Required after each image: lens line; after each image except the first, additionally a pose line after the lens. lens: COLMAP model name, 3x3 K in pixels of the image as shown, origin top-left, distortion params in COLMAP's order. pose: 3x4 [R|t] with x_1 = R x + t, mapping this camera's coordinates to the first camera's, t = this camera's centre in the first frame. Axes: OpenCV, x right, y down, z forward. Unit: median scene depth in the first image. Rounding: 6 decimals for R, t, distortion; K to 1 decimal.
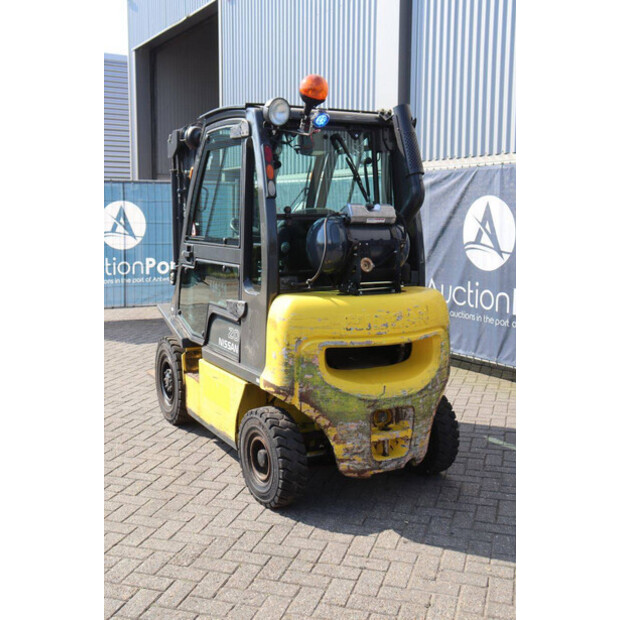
lens RADIAL K [[747.2, 0, 310.0], [0, 747.2, 310.0], [0, 0, 1]] dist [0.005367, -0.007000]
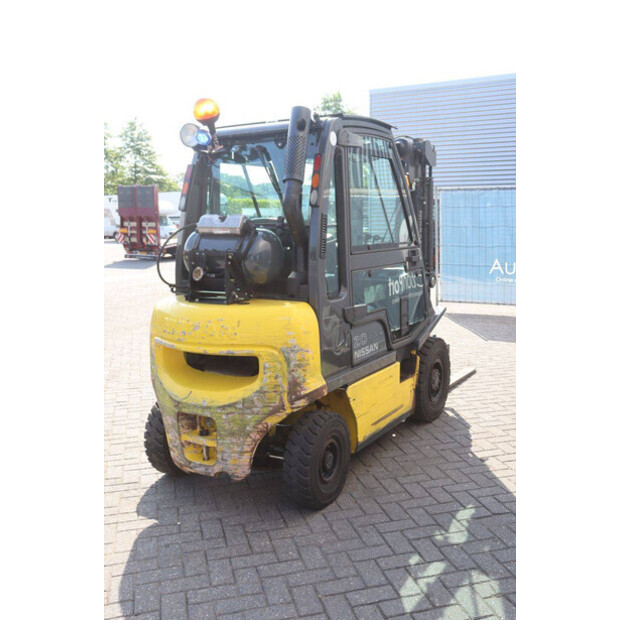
lens RADIAL K [[642.1, 0, 310.0], [0, 642.1, 310.0], [0, 0, 1]] dist [-0.061777, 0.020760]
pose [[0.520154, 0.111107, -0.846815, 0.911916], [-0.092945, 0.992977, 0.073194, -0.089490], [0.849000, 0.040635, 0.526828, 0.656900]]
